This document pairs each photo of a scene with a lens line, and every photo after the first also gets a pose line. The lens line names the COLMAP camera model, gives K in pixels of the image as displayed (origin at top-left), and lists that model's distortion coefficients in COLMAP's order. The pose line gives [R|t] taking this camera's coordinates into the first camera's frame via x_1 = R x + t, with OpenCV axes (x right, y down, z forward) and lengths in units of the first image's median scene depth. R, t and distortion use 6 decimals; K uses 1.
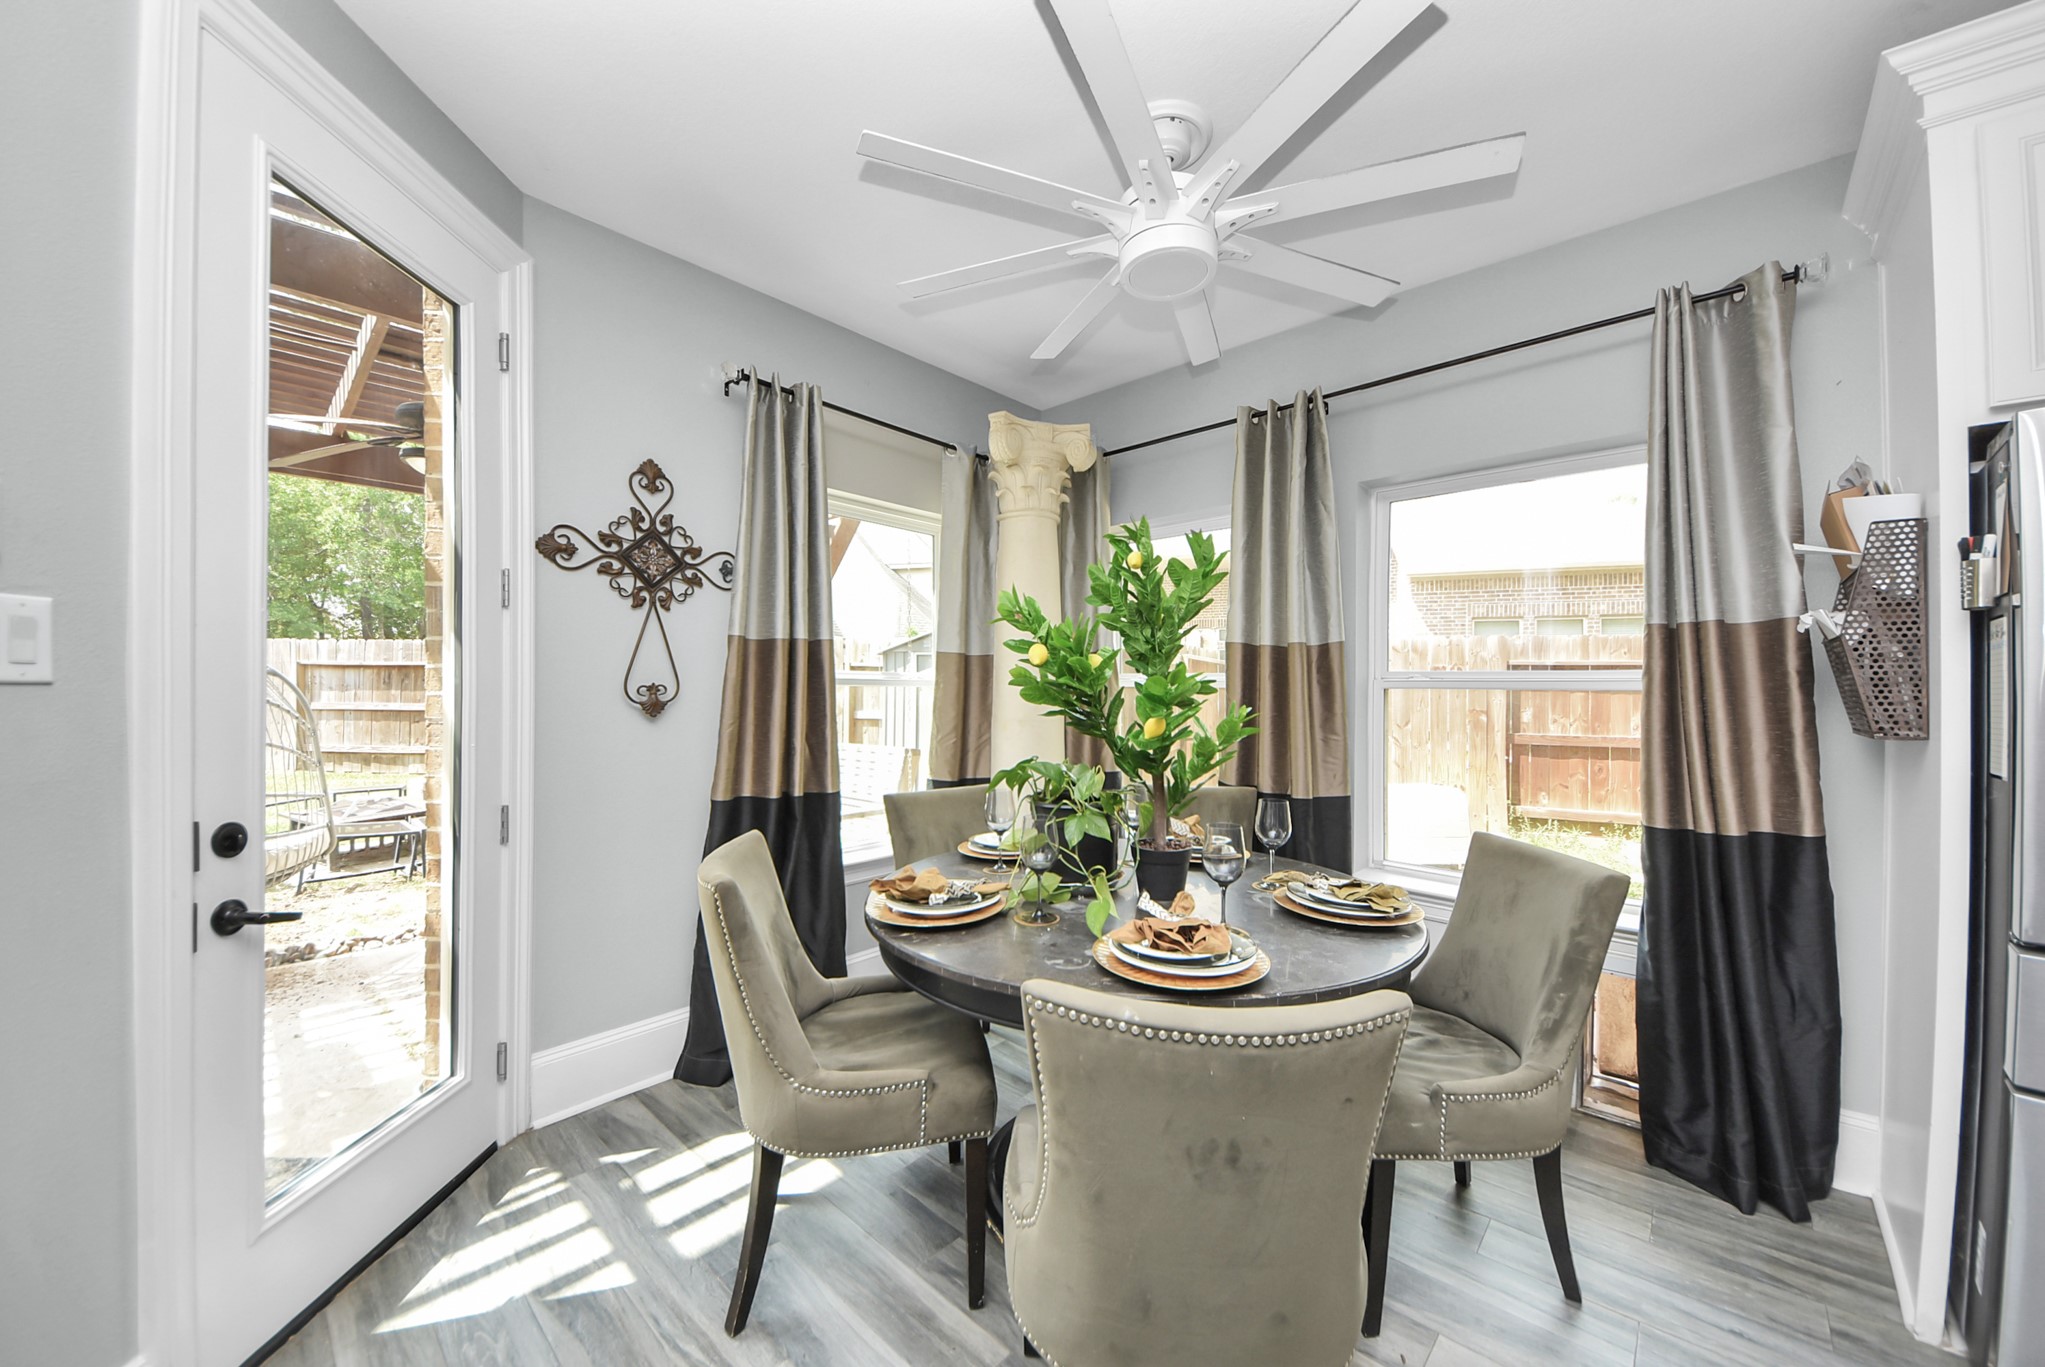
lens RADIAL K [[738.6, 0, 1051.1], [0, 738.6, 690.8], [0, 0, 1]] dist [0.006367, -0.011573]
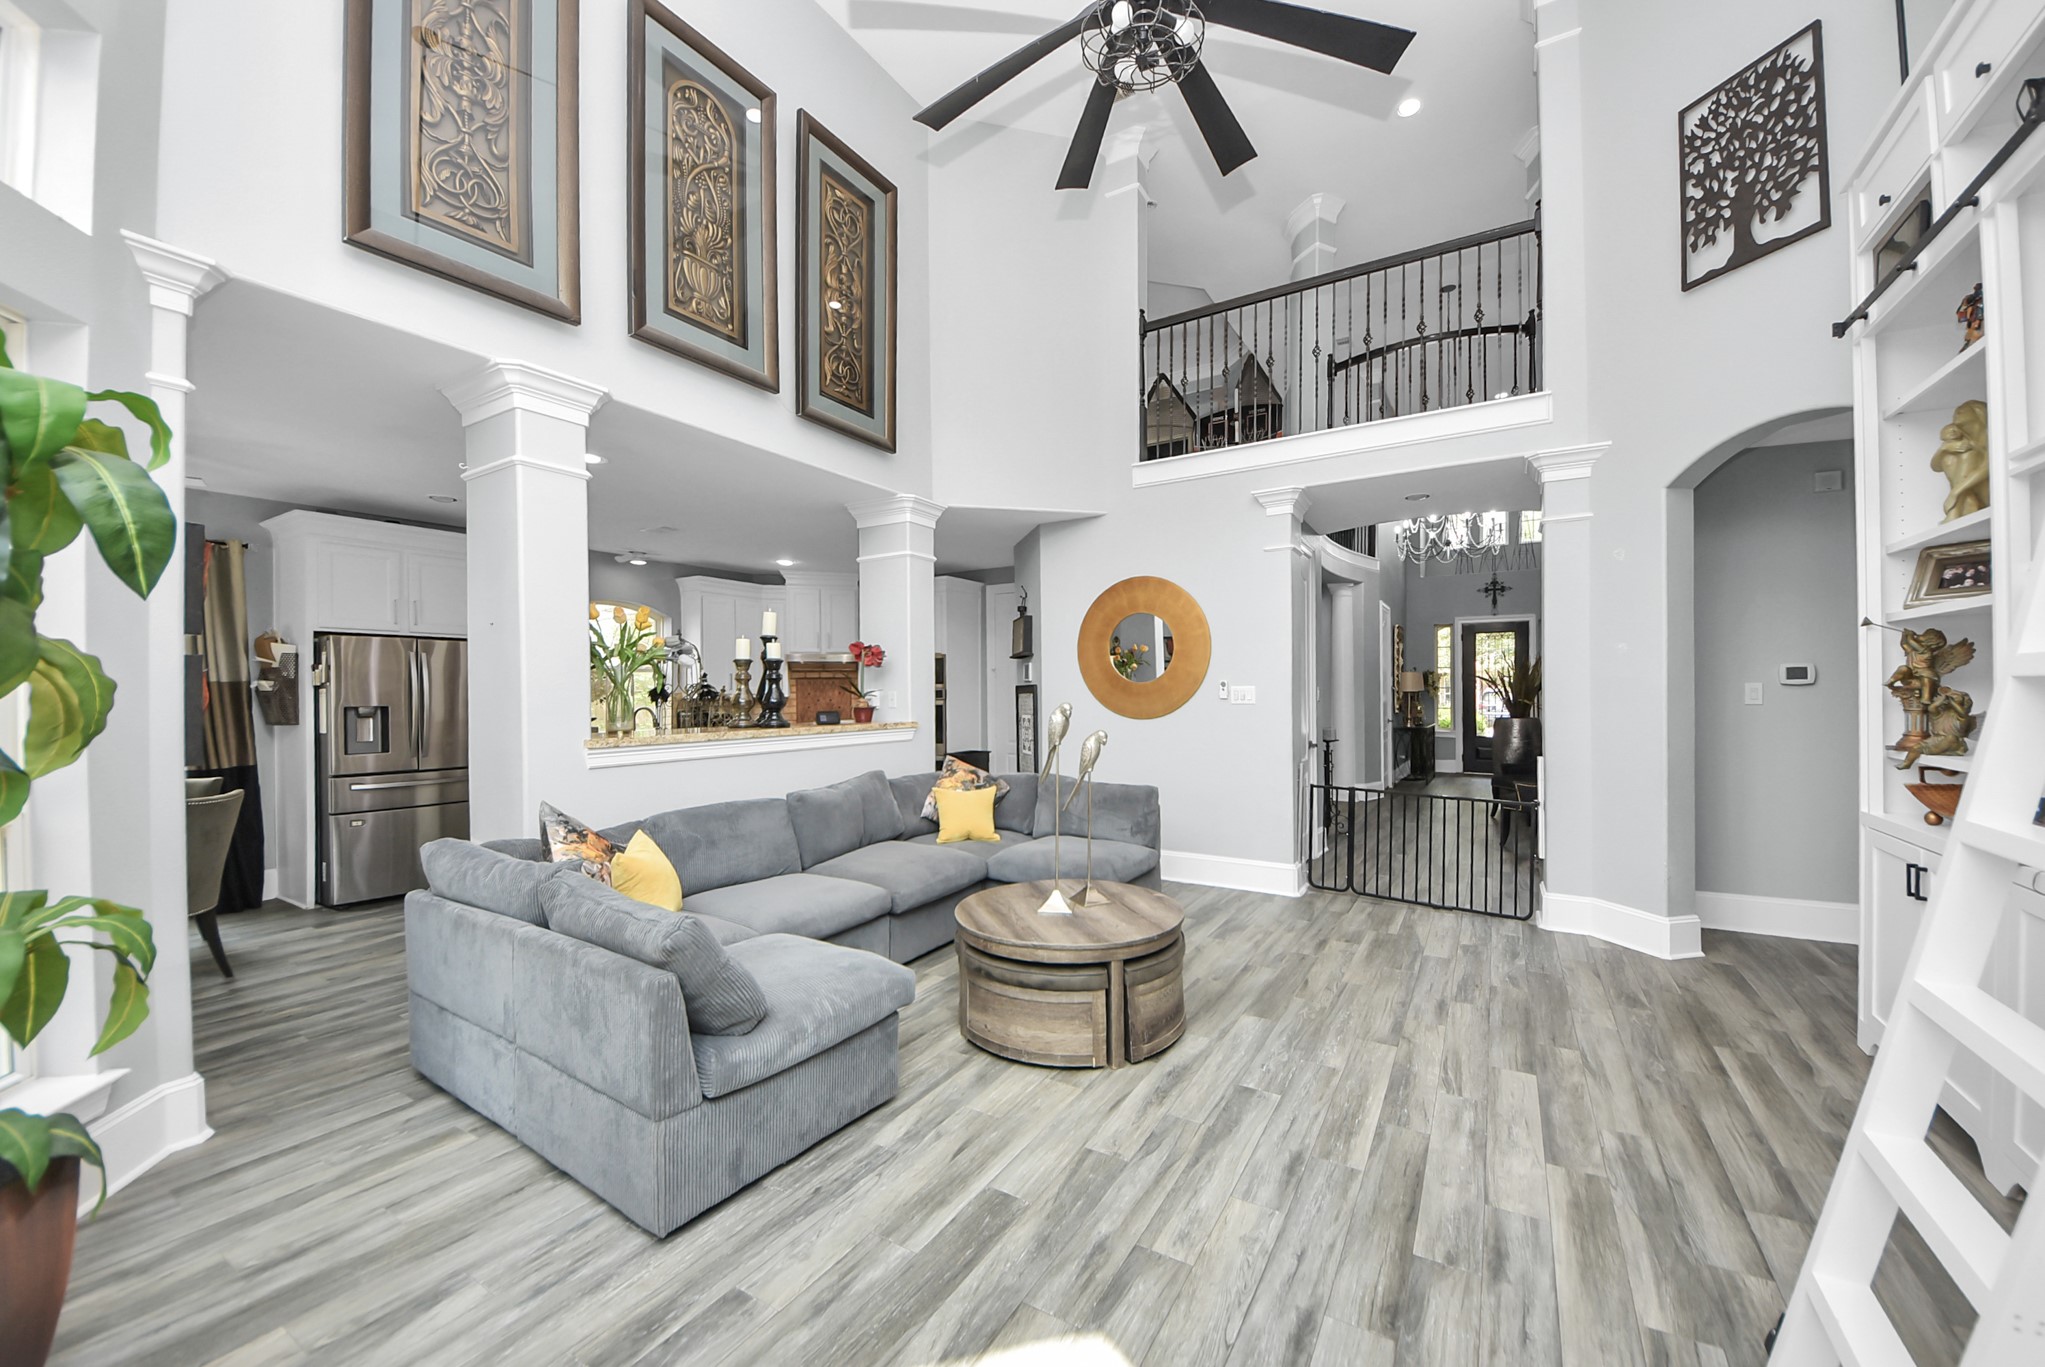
lens RADIAL K [[774.0, 0, 1023.4], [0, 774.0, 678.5], [0, 0, 1]] dist [0.000114, -0.009376]
pose [[-0.156920, -0.002030, 0.987609, -2.386725], [0.011543, 0.999926, 0.003890, -0.098371], [-0.987544, 0.012010, -0.156885, -1.462326]]
